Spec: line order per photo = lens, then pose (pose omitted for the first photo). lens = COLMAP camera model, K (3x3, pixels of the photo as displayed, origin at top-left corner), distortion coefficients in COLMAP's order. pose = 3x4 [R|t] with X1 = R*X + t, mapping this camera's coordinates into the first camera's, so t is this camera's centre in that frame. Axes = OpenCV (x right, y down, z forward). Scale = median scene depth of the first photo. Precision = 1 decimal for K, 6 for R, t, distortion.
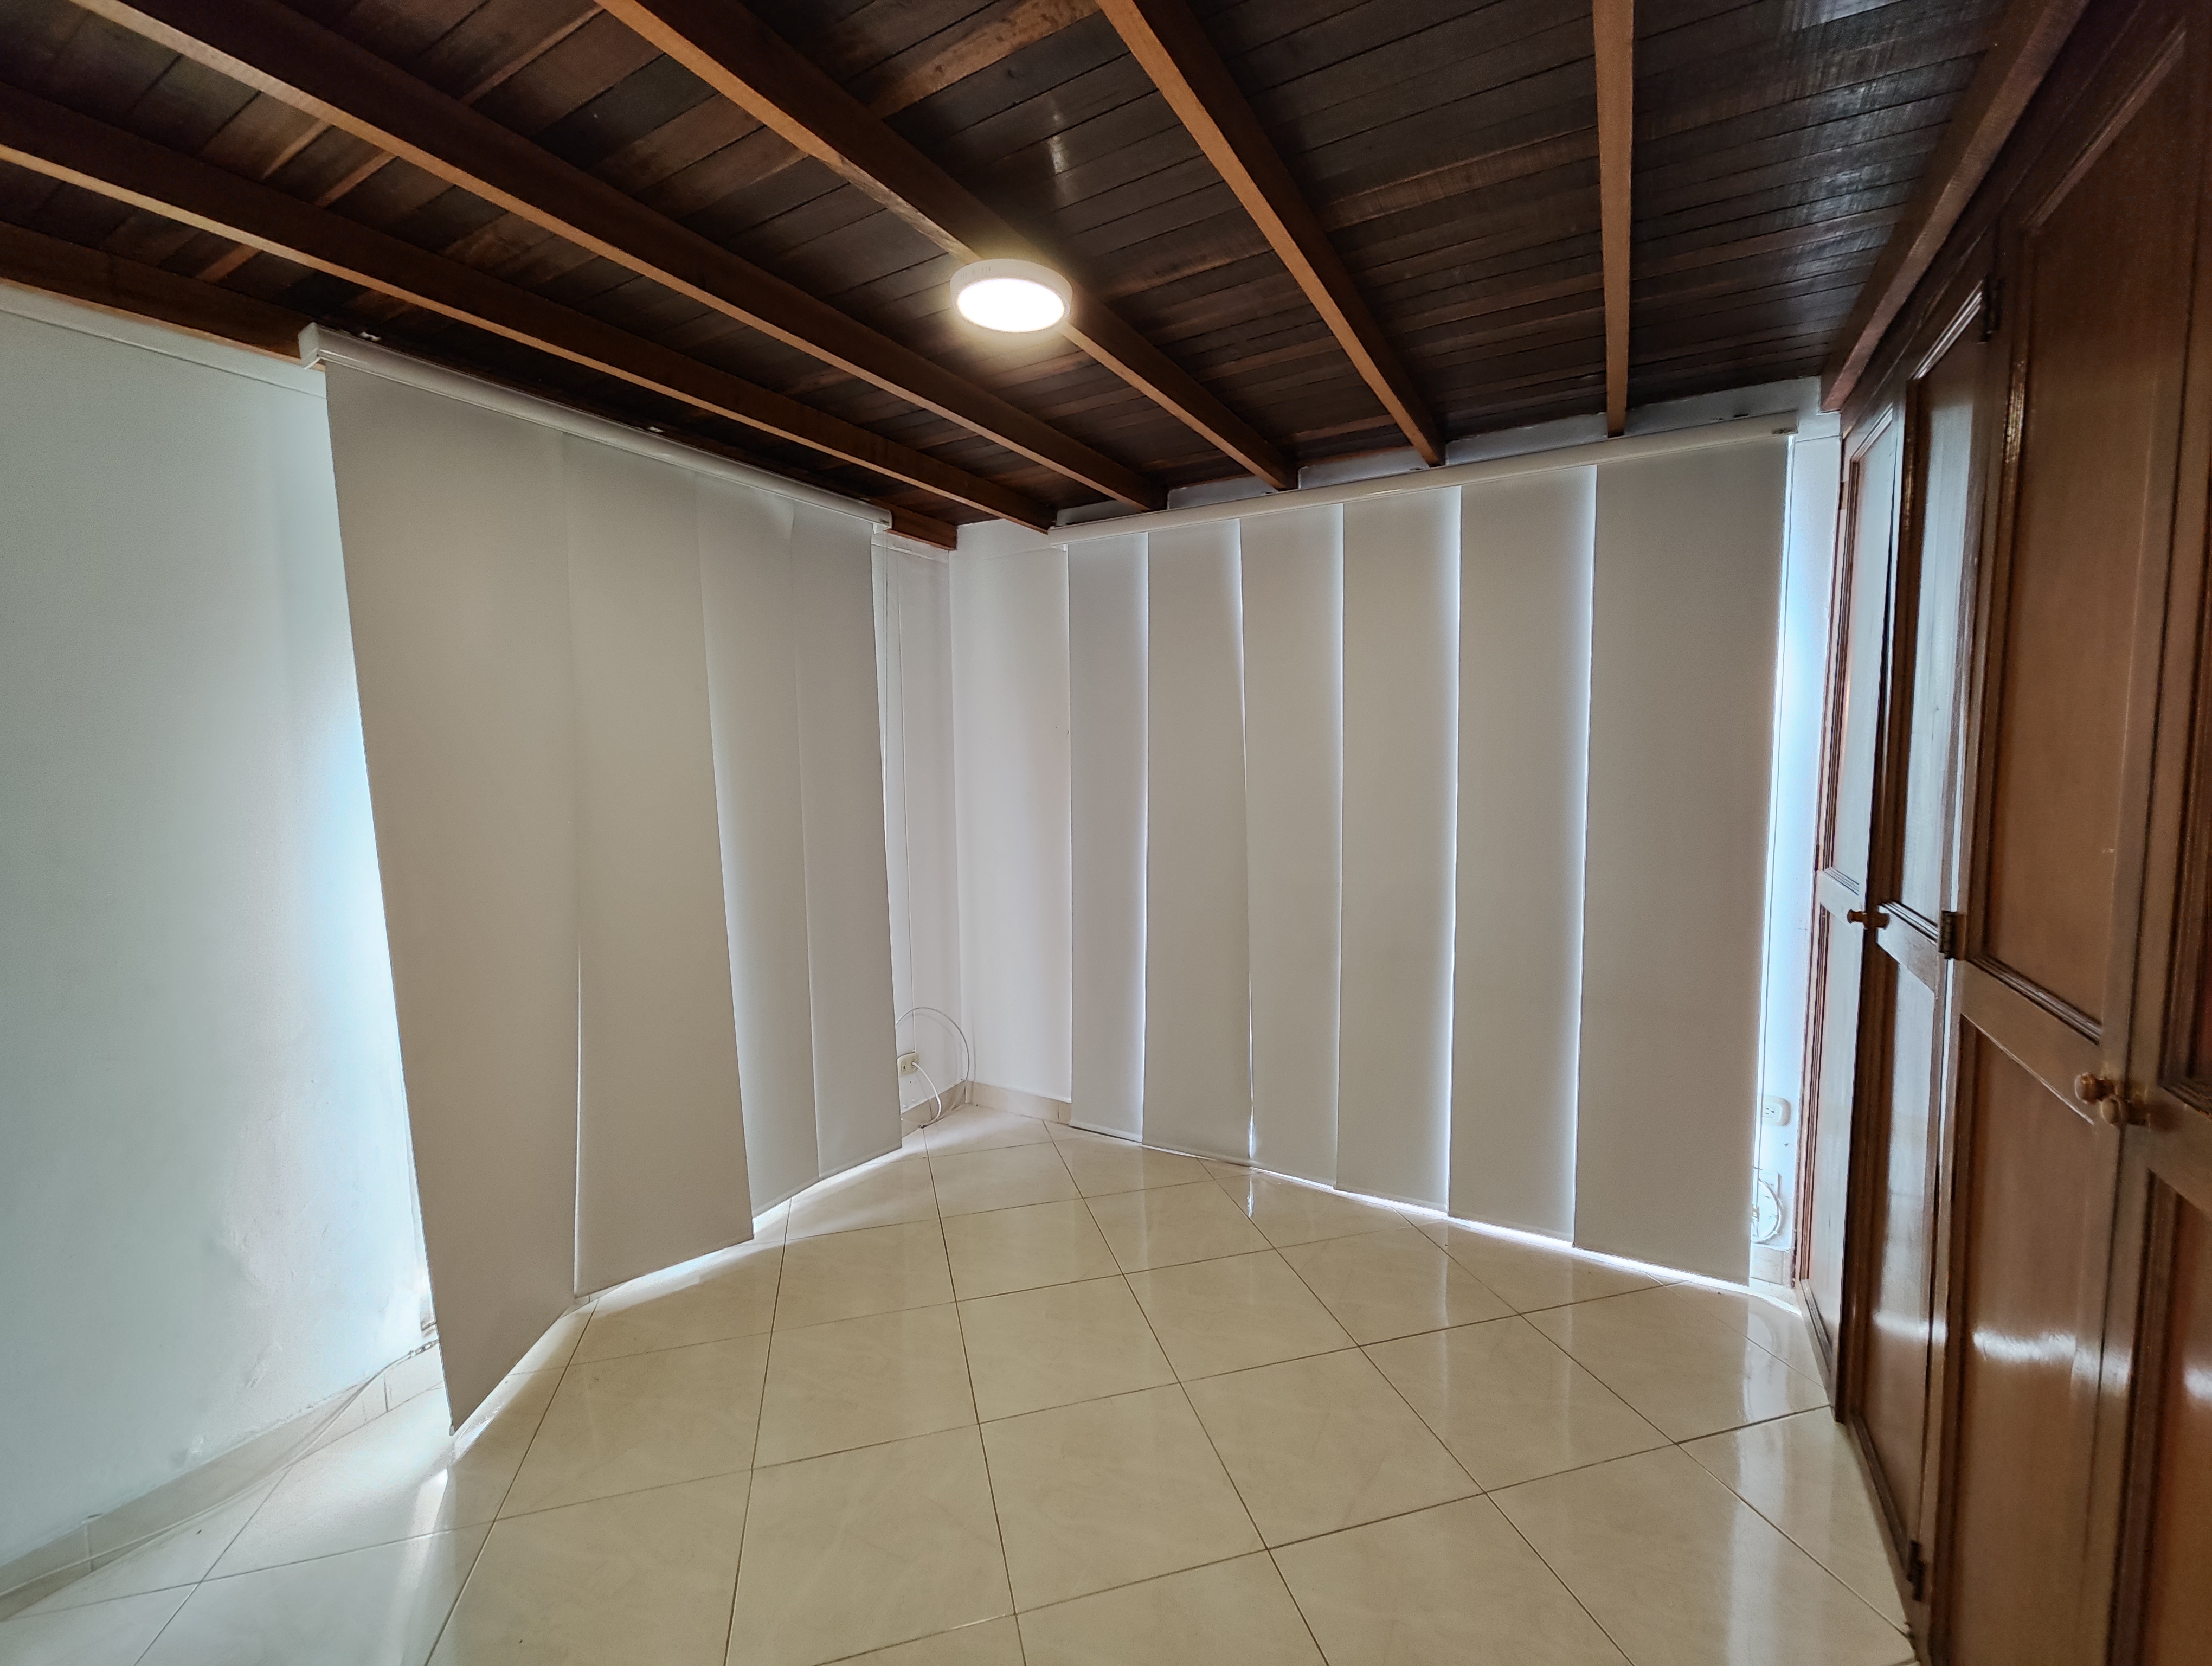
lens RADIAL K [[920.1, 0, 1107.1], [0, 920.1, 835.6], [0, 0, 1]] dist [-0.003014, 0.001862]
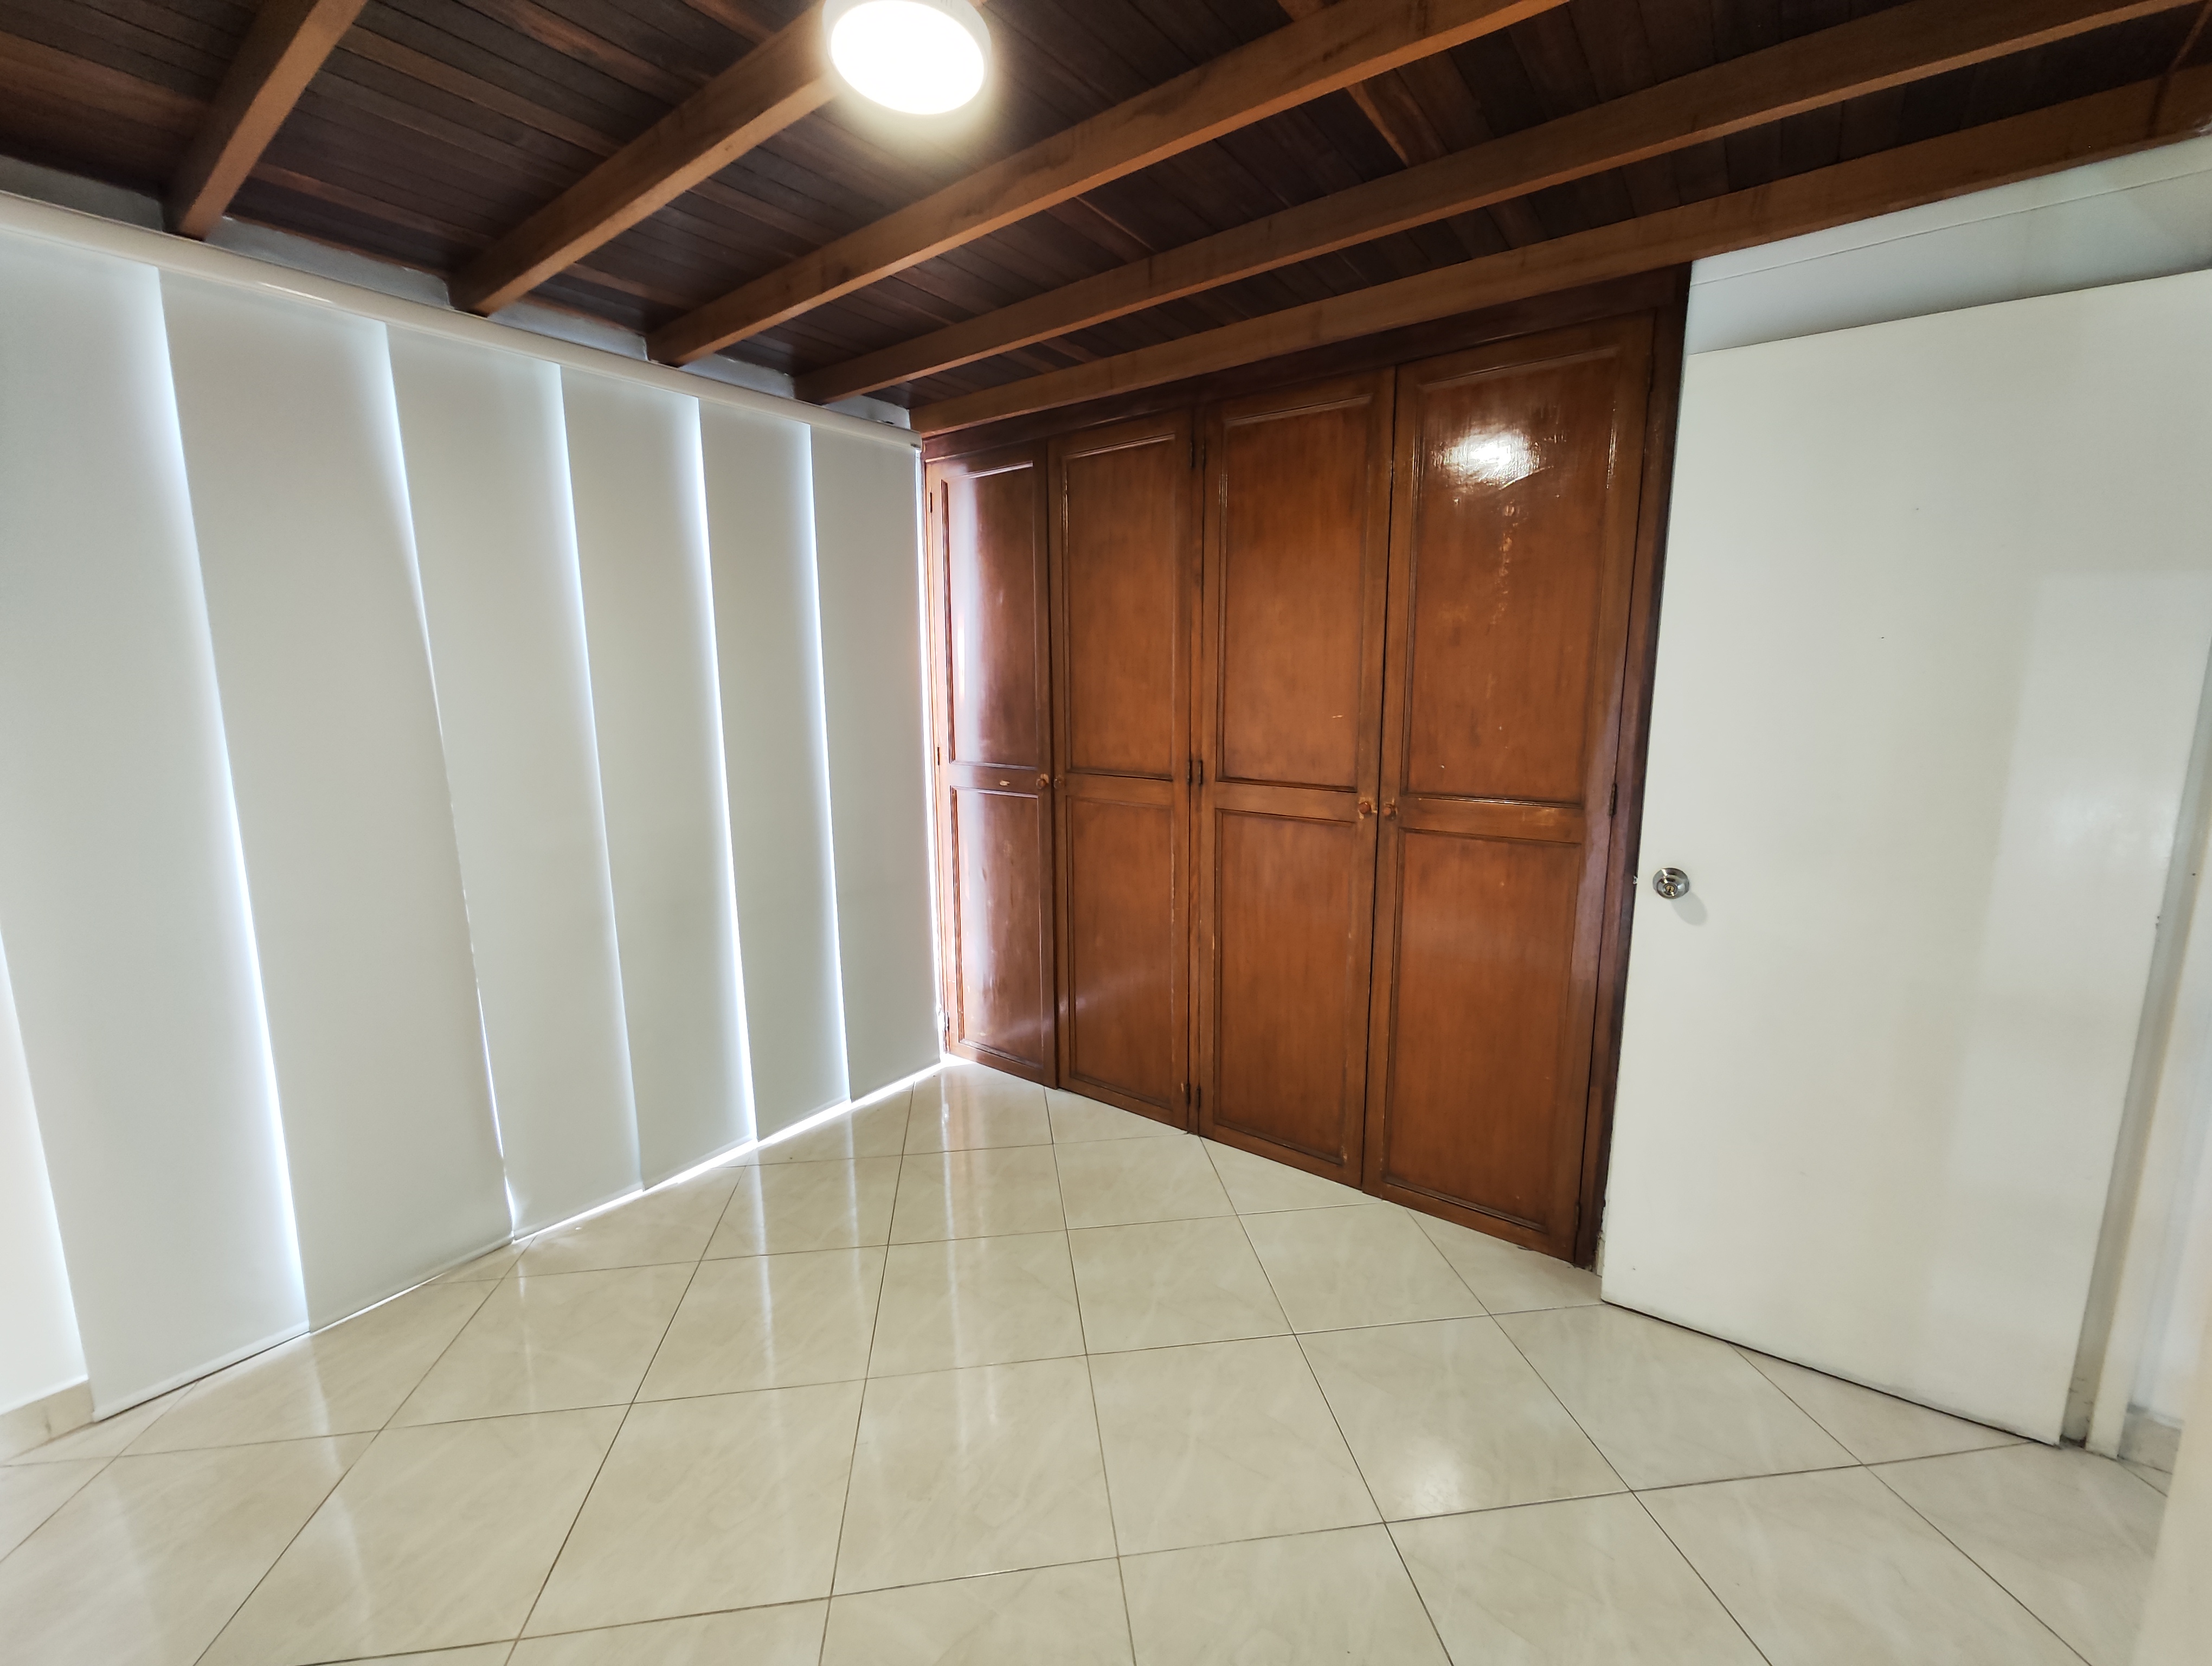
lens RADIAL K [[920.1, 0, 1101.7], [0, 920.1, 834.0], [0, 0, 1]] dist [-0.003014, 0.001862]
pose [[0.141414, -0.151458, 0.978296, -0.493262], [0.096402, 0.985637, 0.138660, -0.024914], [-0.985246, 0.074701, 0.153984, 0.423612]]
